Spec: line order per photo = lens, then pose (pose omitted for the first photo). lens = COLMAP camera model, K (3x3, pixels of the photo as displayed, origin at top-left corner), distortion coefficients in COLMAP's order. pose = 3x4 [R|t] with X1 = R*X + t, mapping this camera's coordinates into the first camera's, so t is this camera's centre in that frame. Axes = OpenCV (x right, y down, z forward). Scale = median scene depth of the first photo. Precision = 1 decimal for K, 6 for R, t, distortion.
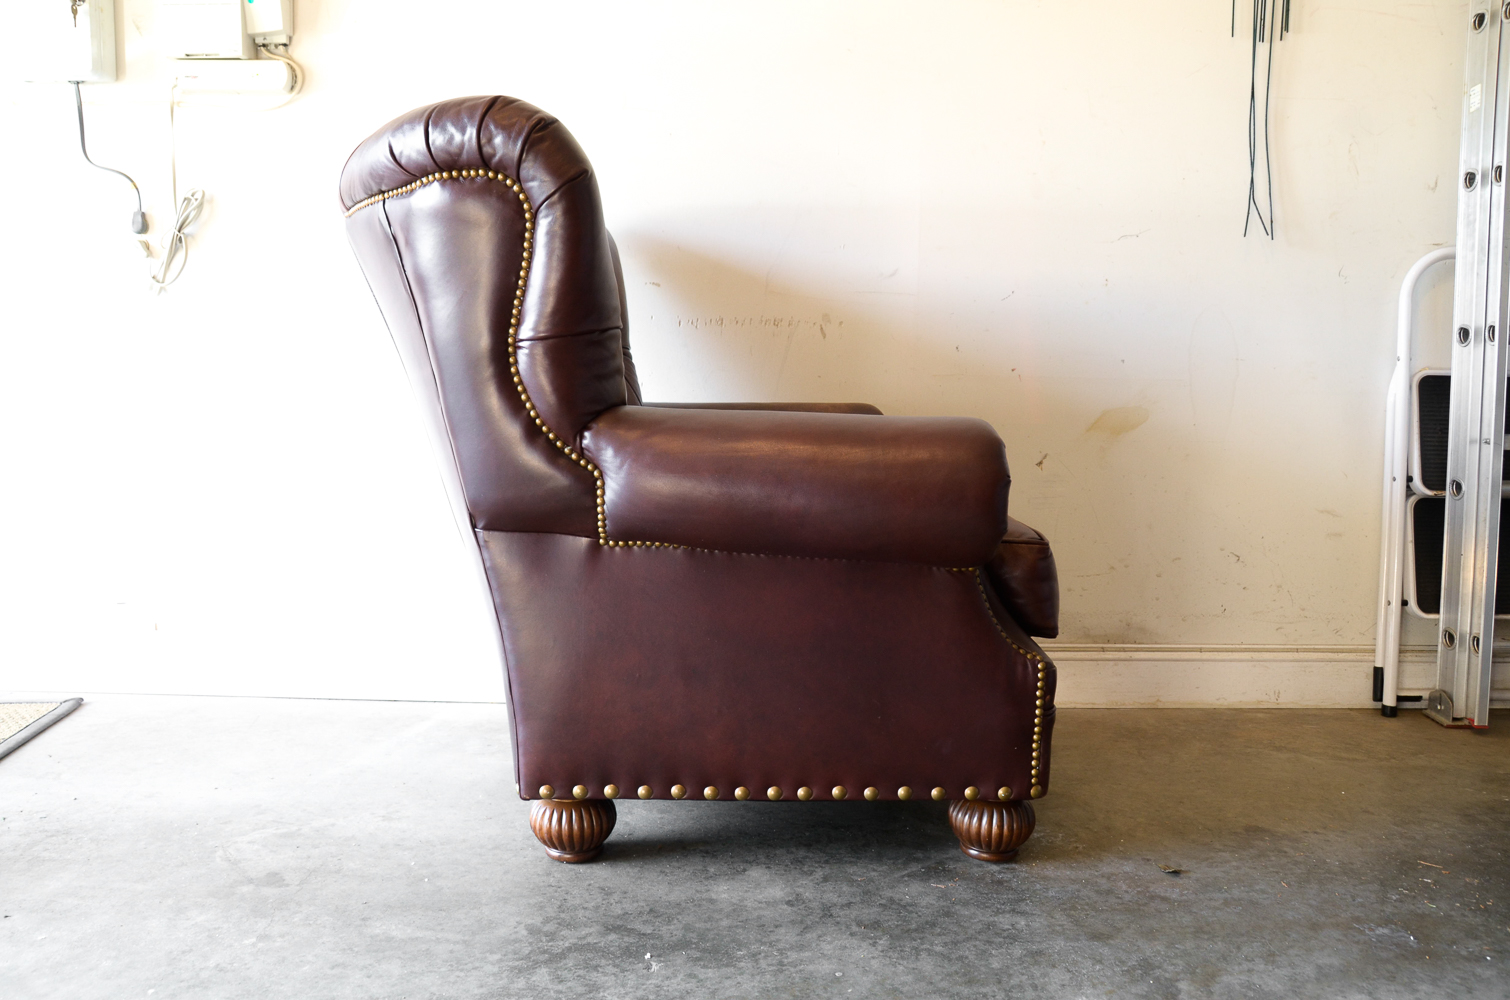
lens RADIAL K [[1262.0, 0, 749.1], [0, 1262.0, 490.9], [0, 0, 1]] dist [-0.162261, 0.121898]
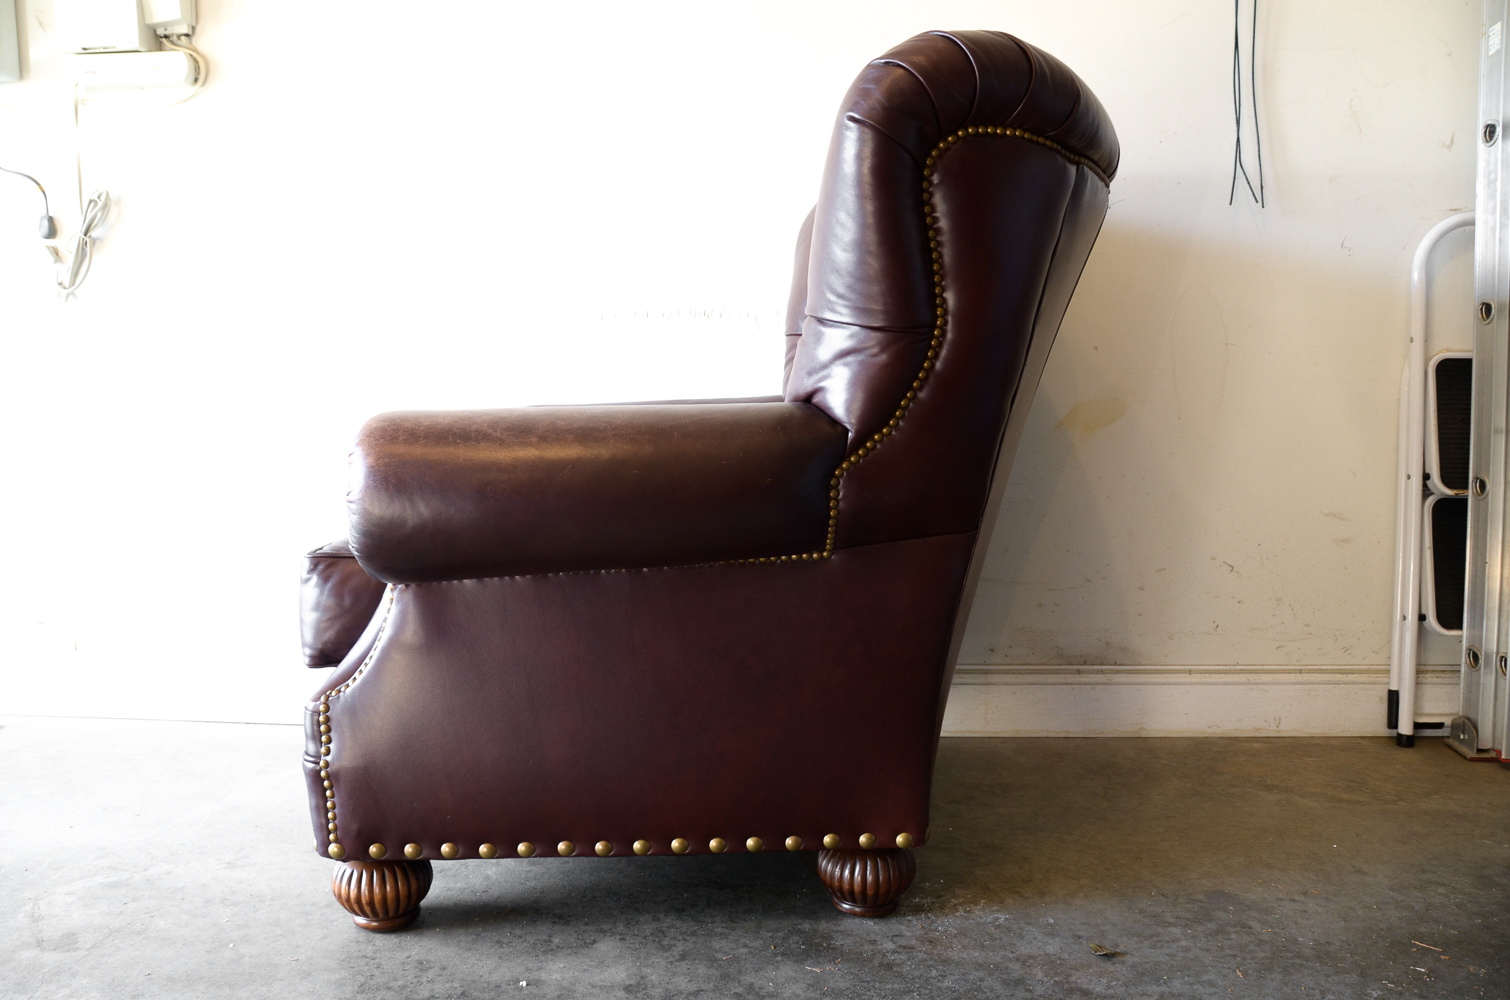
lens RADIAL K [[1209.1, 0, 747.1], [0, 1209.1, 501.1], [0, 0, 1]] dist [-0.176076, 0.112847]
pose [[0.997642, -0.011622, -0.067644, 0.114883], [0.011717, 0.999931, 0.001005, 0.001379], [0.067628, -0.001796, 0.997709, 0.142525]]
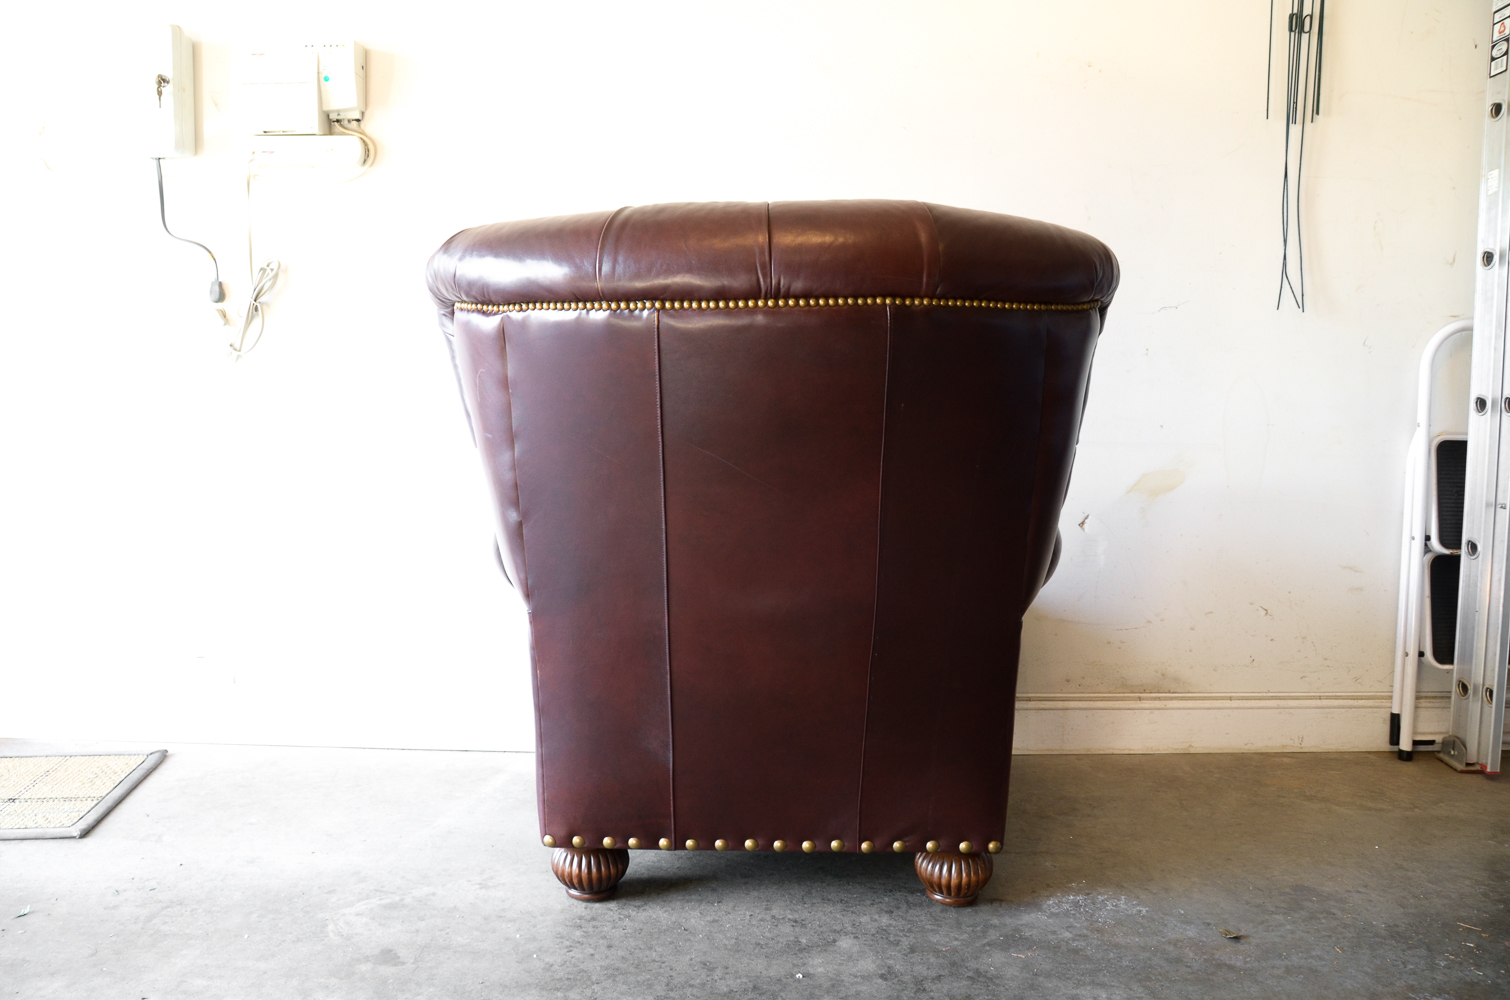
lens RADIAL K [[1209.1, 0, 751.7], [0, 1209.1, 496.4], [0, 0, 1]] dist [-0.176076, 0.112847]
pose [[0.999933, -0.000879, 0.011561, -0.061321], [0.000739, 0.999927, 0.012077, -0.061447], [-0.011571, -0.012067, 0.999860, 0.000480]]
